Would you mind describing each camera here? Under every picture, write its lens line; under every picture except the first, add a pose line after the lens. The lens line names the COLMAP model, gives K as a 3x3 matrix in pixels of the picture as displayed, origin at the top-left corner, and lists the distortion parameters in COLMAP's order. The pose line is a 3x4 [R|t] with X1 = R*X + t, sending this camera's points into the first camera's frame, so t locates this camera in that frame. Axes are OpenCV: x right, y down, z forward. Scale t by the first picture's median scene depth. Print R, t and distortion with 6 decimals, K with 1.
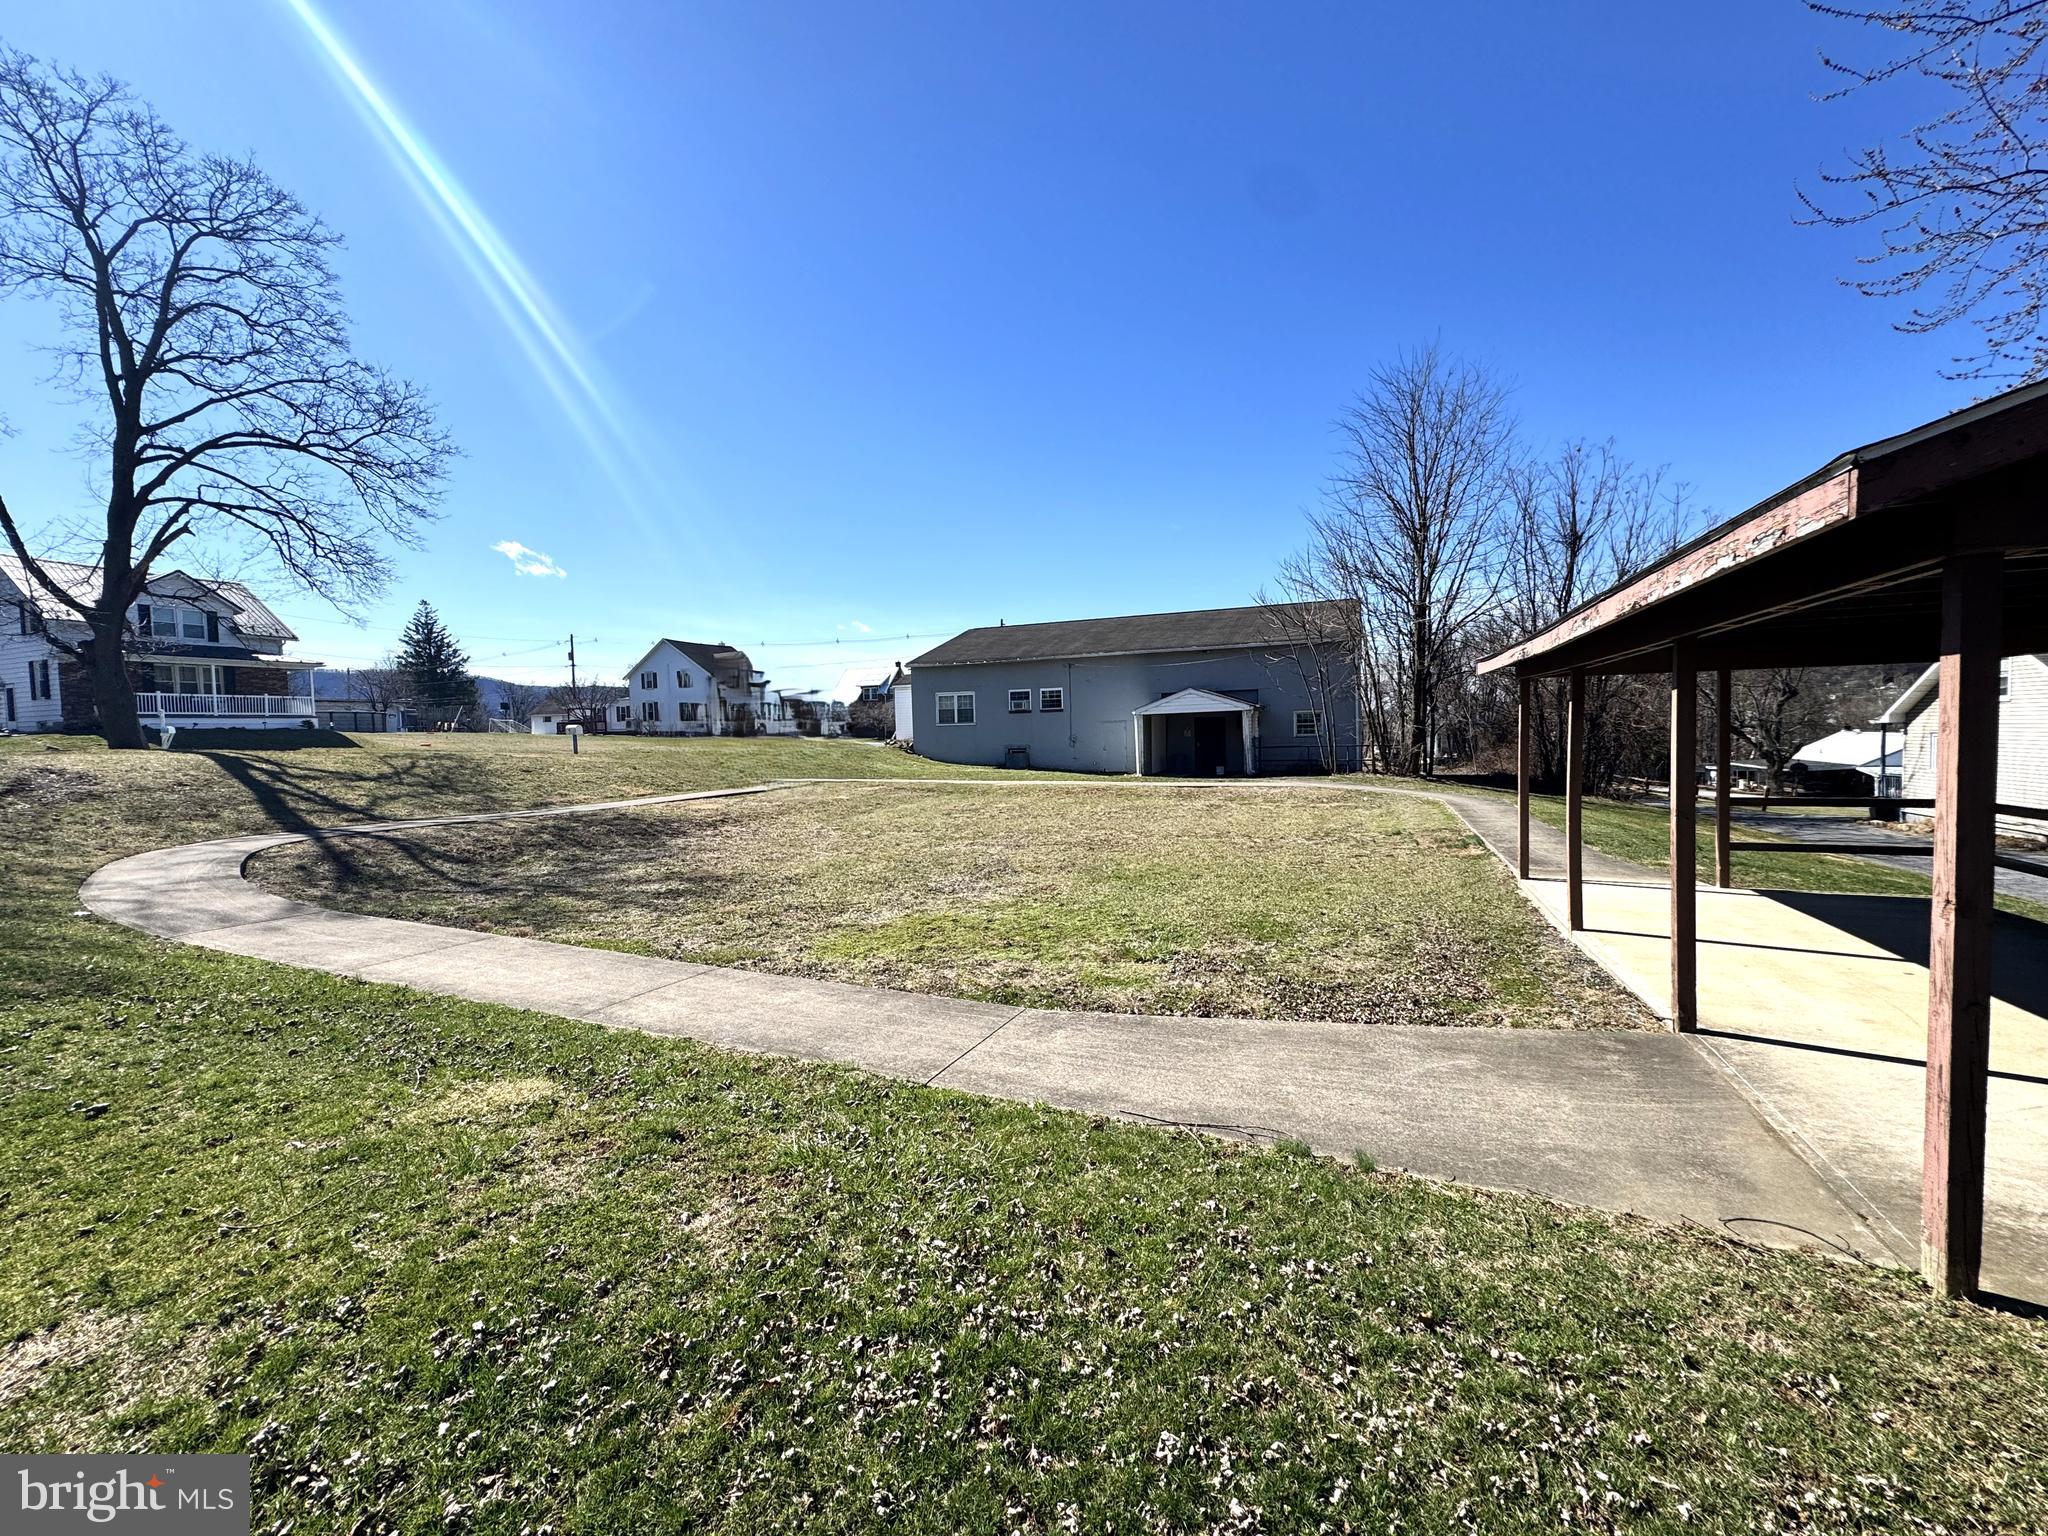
lens RADIAL K [[815.3, 0, 1017.5], [0, 815.3, 765.0], [0, 0, 1]] dist [-0.002931, 0.000284]
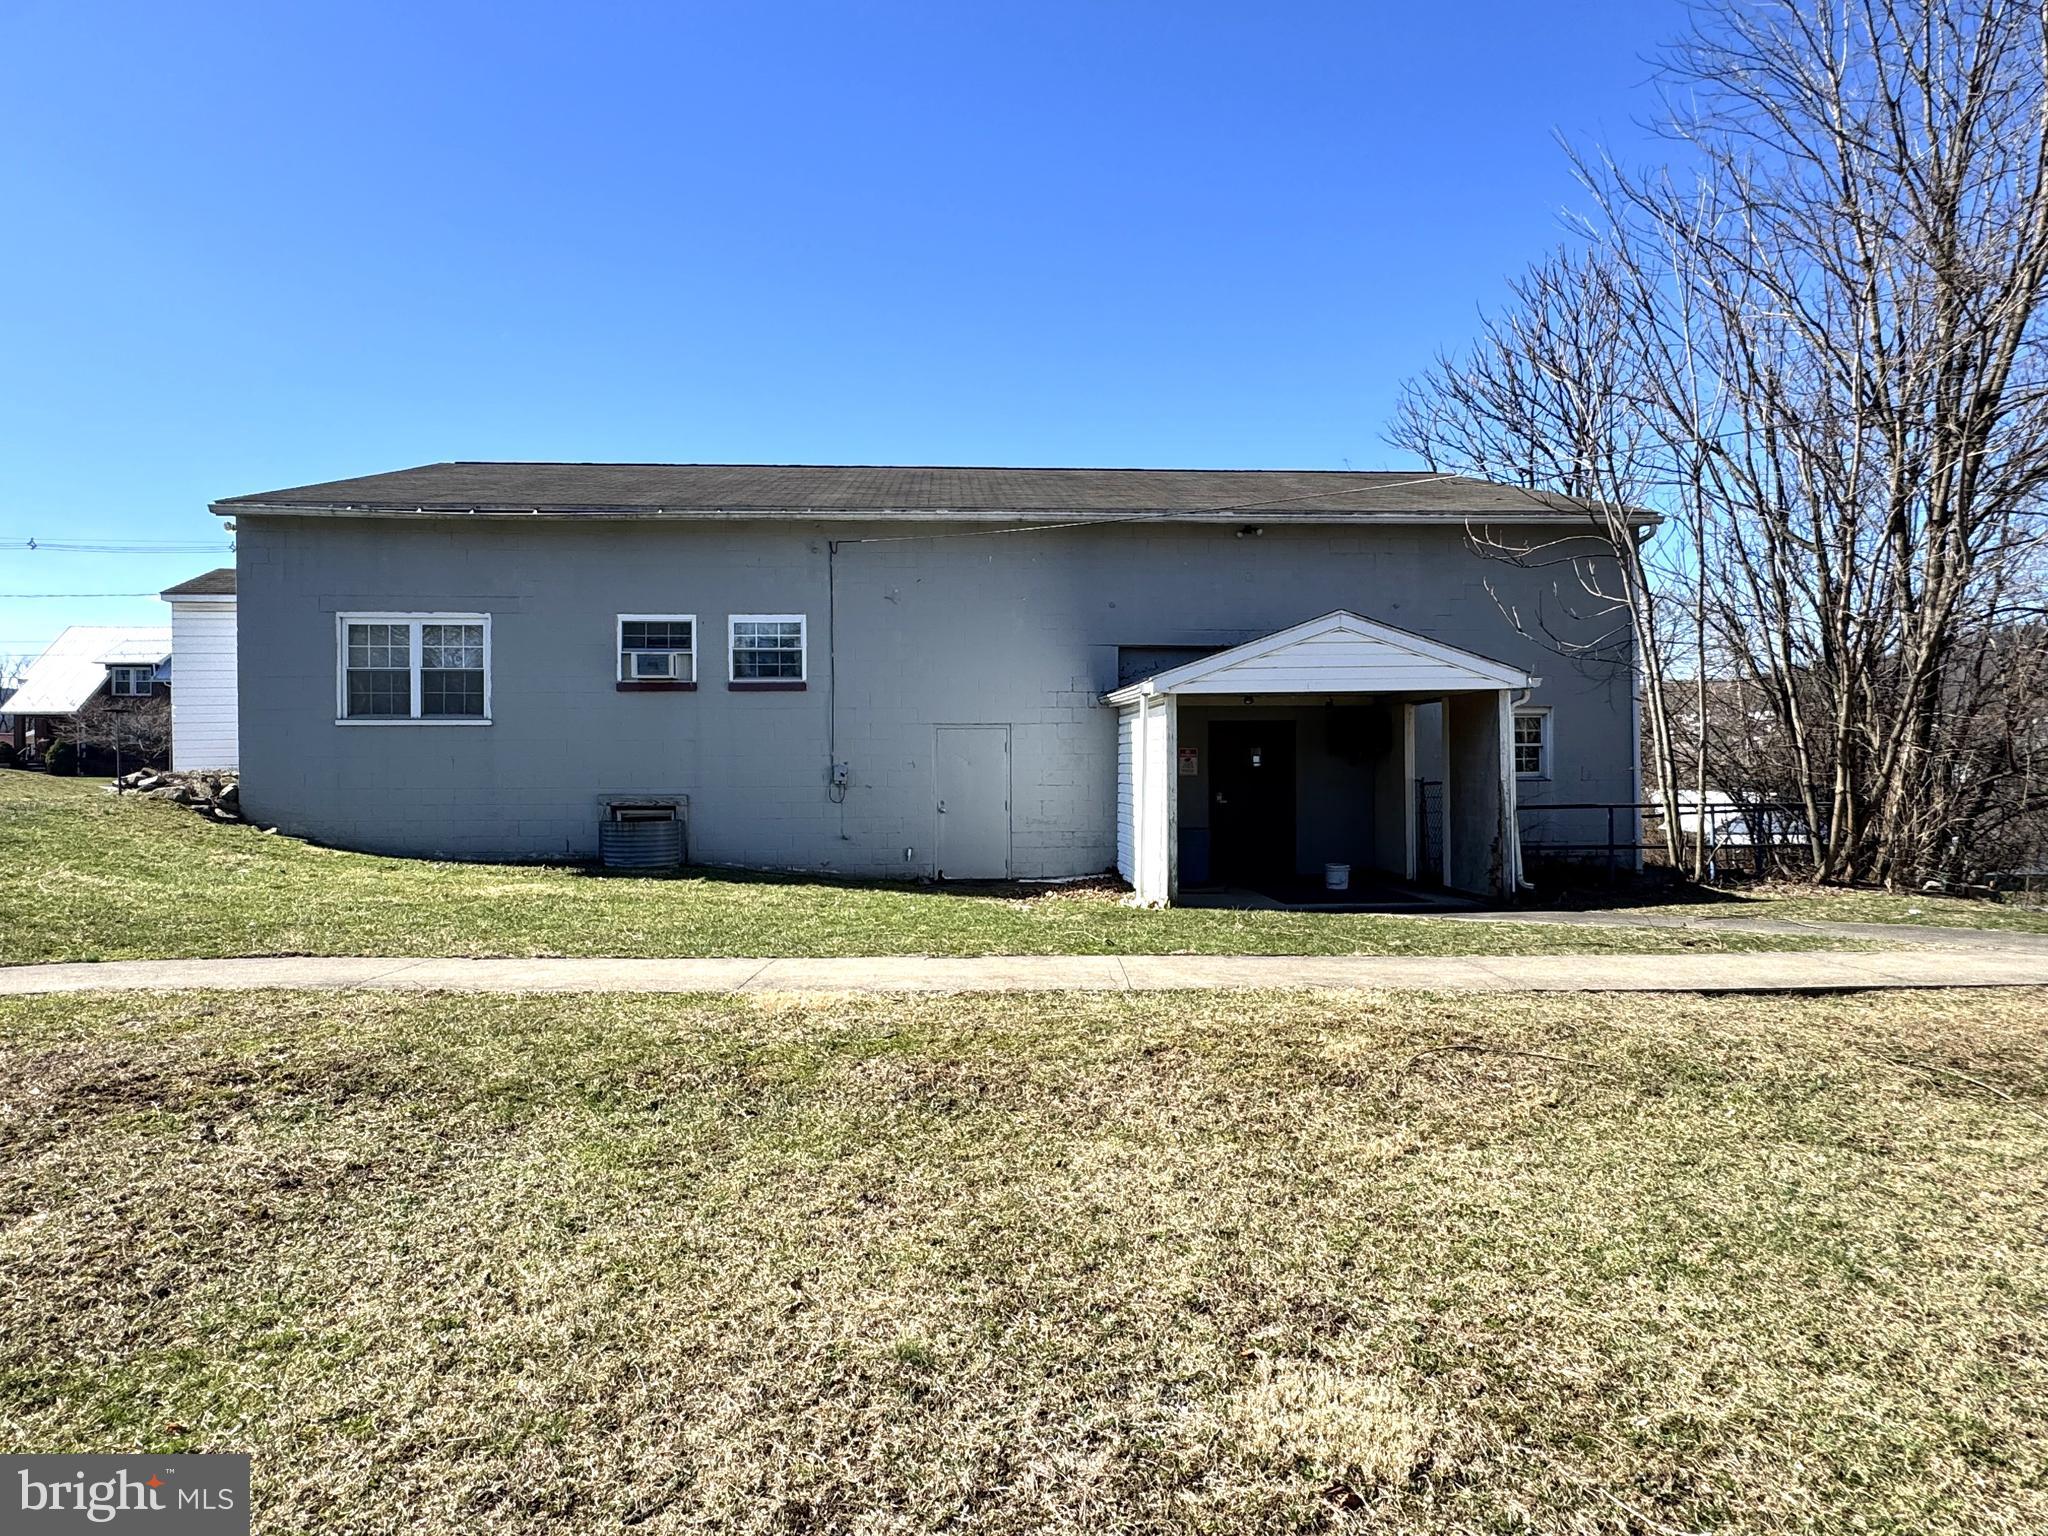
lens RADIAL K [[1151.8, 0, 1011.7], [0, 1151.8, 771.7], [0, 0, 1]] dist [0.000686, 0.000803]
pose [[0.894343, 0.017636, 0.447035, -0.071487], [0.003539, 0.998913, -0.046489, -0.012677], [-0.447369, 0.043159, 0.893308, 0.559218]]
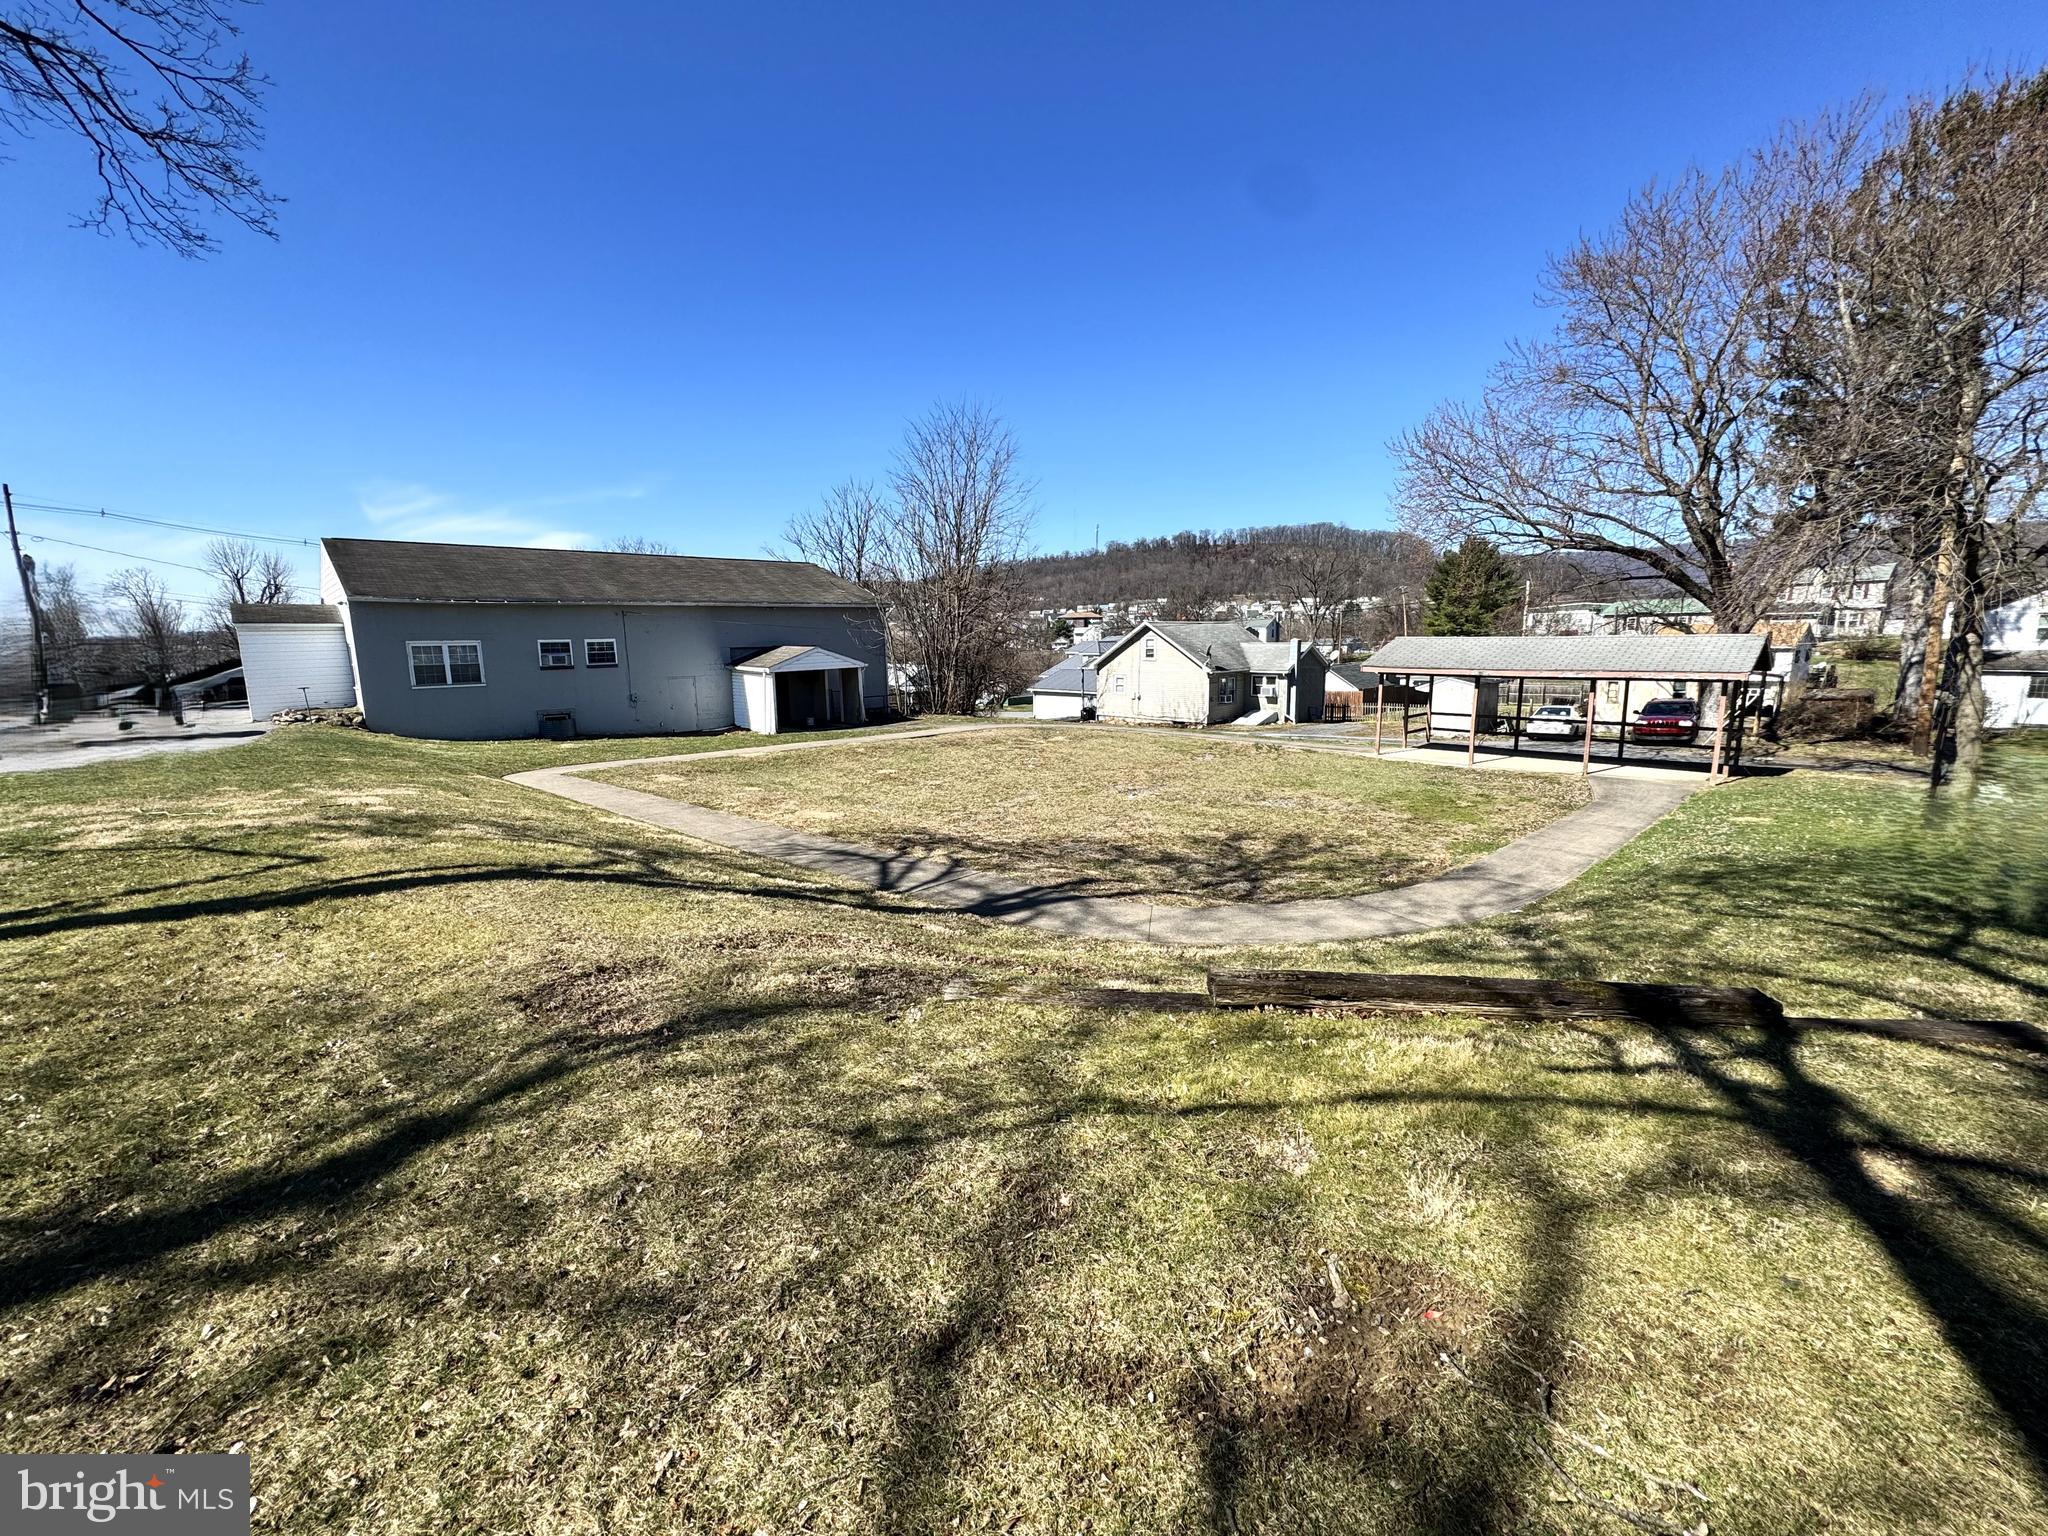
lens RADIAL K [[815.3, 0, 1018.0], [0, 815.3, 769.1], [0, 0, 1]] dist [-0.002931, 0.000284]
pose [[0.424417, -0.132555, 0.895712, -0.540711], [0.046097, 0.991107, 0.124830, -0.046140], [-0.904293, -0.011690, 0.426753, 0.250273]]
